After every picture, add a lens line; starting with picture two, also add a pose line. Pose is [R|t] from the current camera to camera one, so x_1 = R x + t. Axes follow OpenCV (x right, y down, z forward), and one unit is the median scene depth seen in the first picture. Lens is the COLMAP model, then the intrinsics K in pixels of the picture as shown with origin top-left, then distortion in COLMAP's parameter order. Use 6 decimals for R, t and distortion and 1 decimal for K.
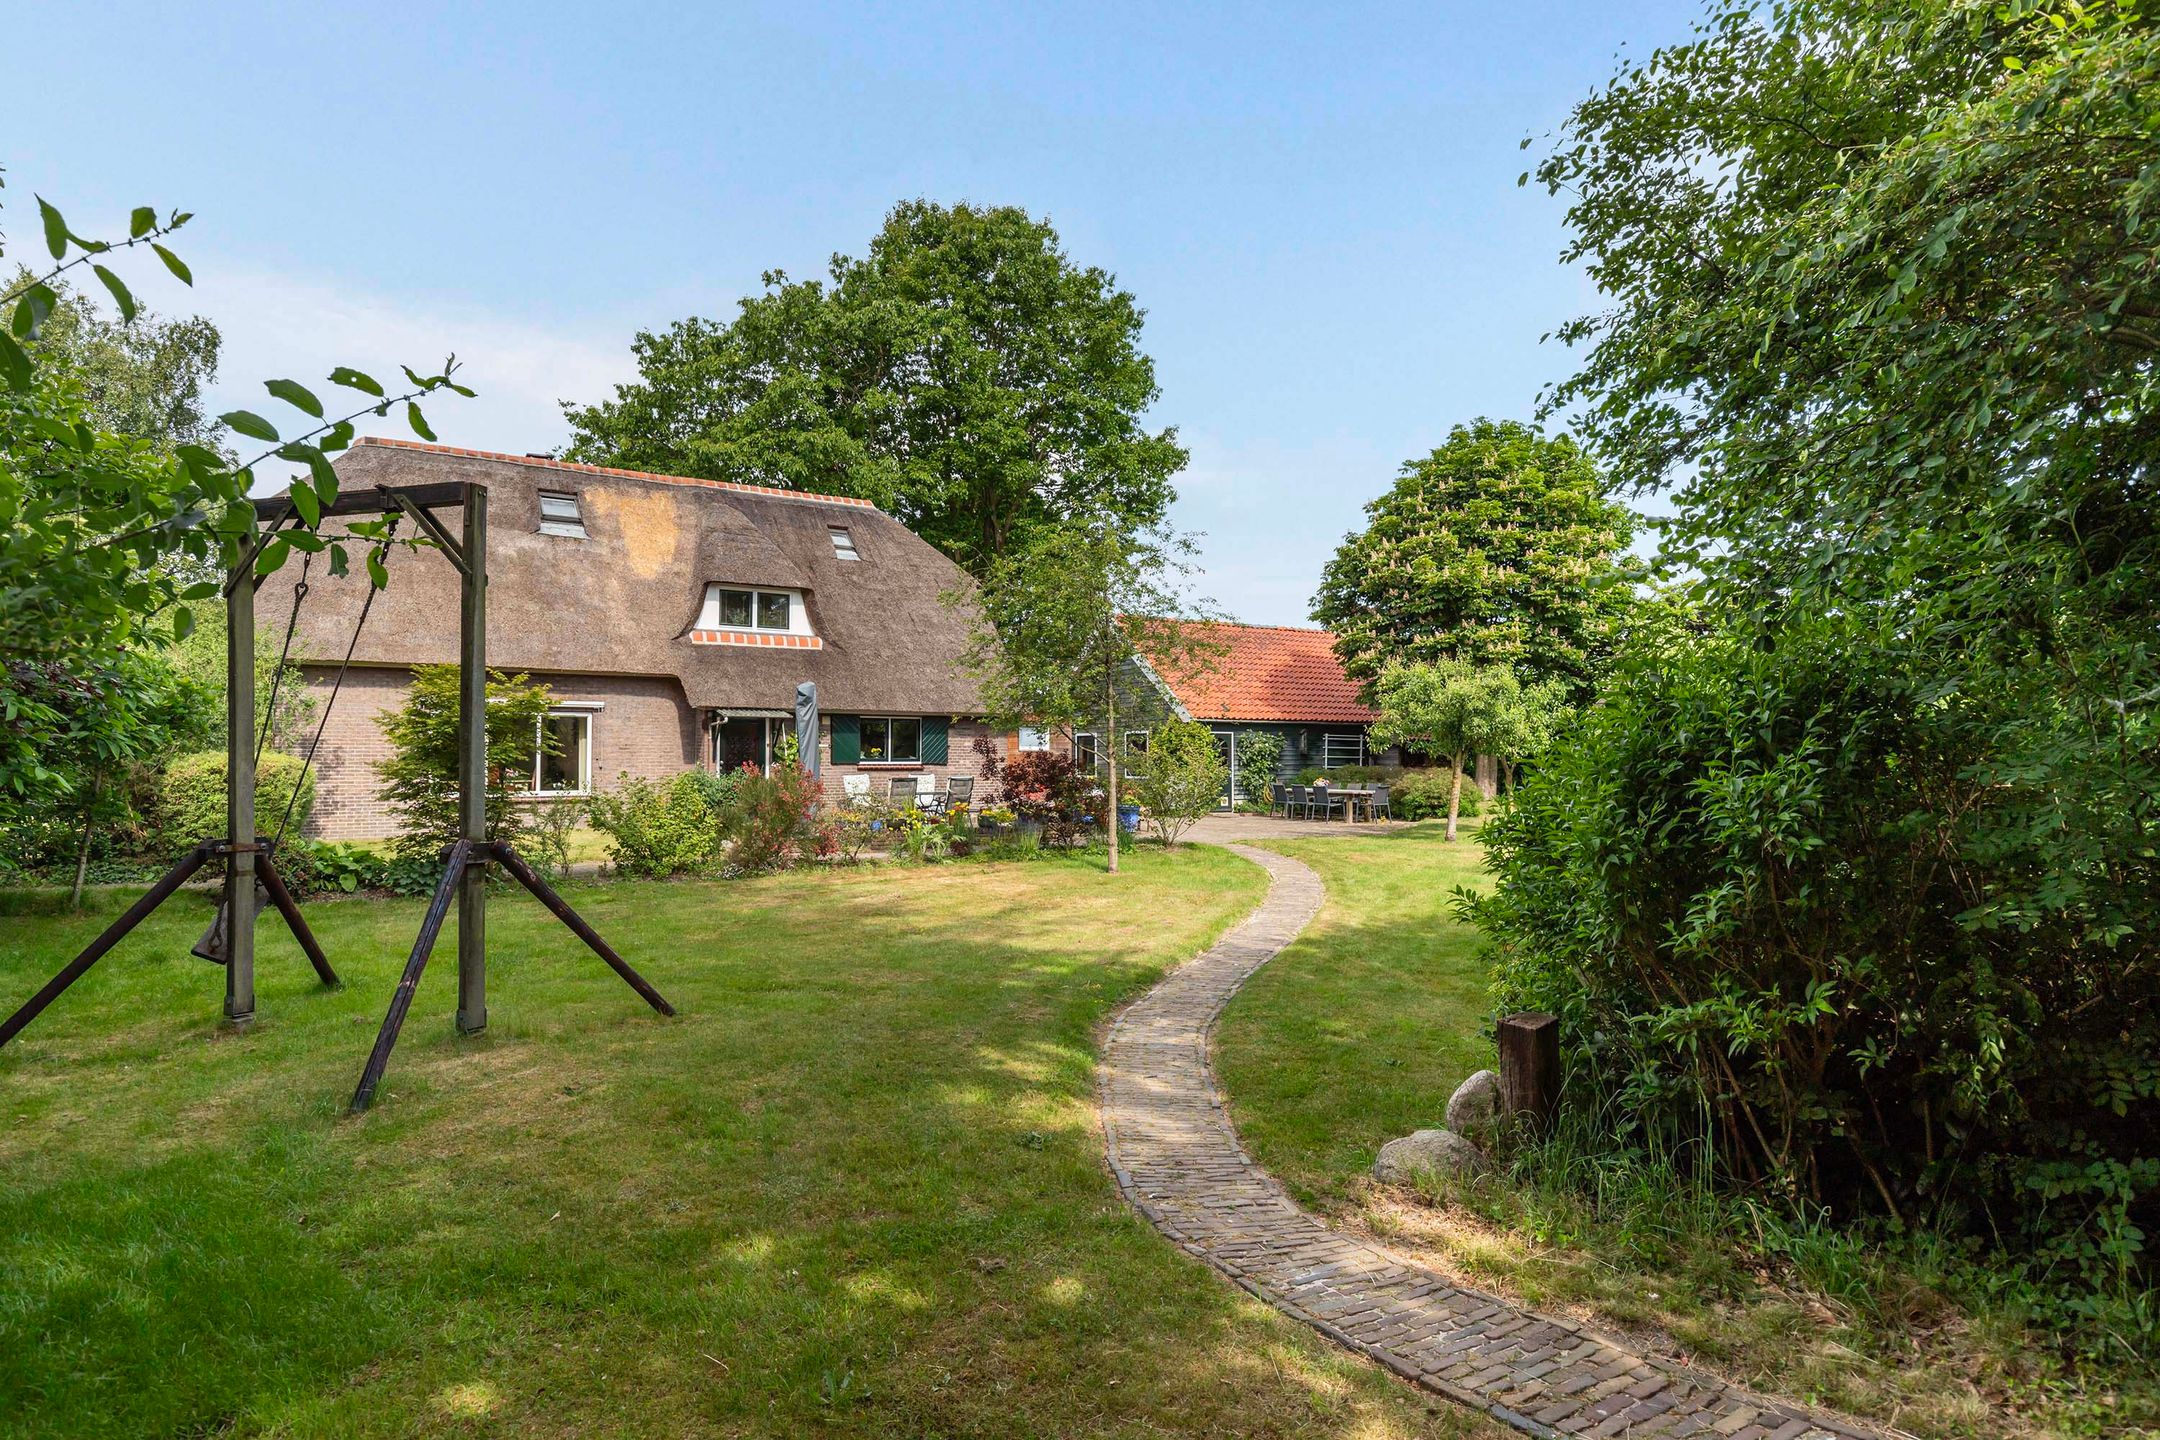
lens RADIAL K [[1189.5, 0, 1078.2], [0, 1189.5, 766.3], [0, 0, 1]] dist [0.001453, 0.000828]
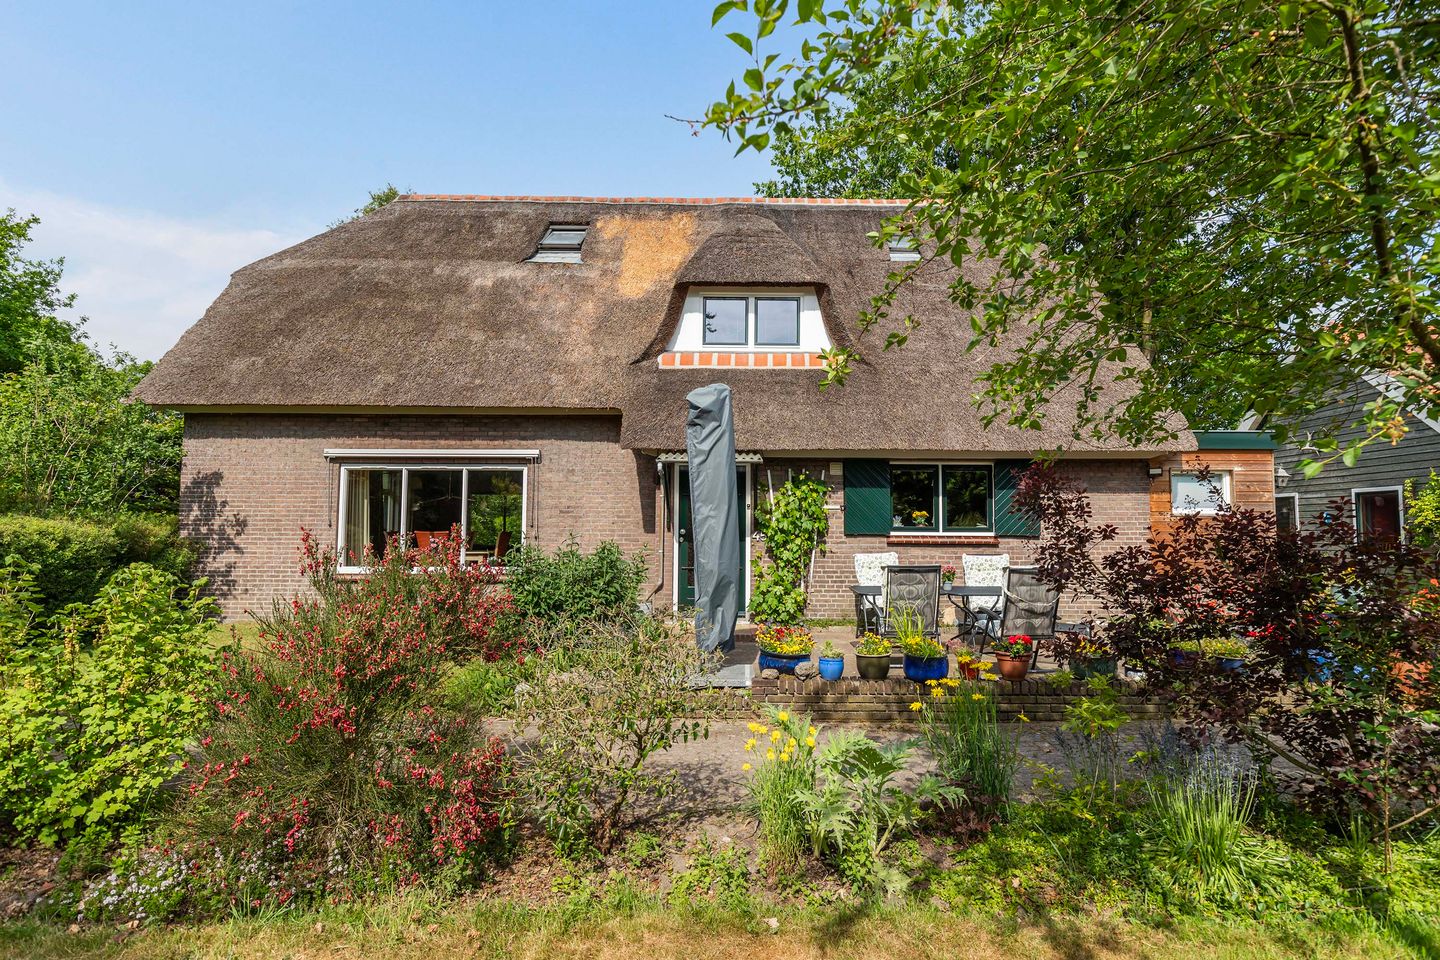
lens RADIAL K [[793.0, 0, 718.8], [0, 793.0, 510.9], [0, 0, 1]] dist [0.001453, 0.000828]
pose [[0.841304, -0.004075, -0.540547, -0.027135], [-0.009924, 0.999687, -0.022983, -0.004417], [0.540471, 0.024700, 0.841000, 0.590263]]
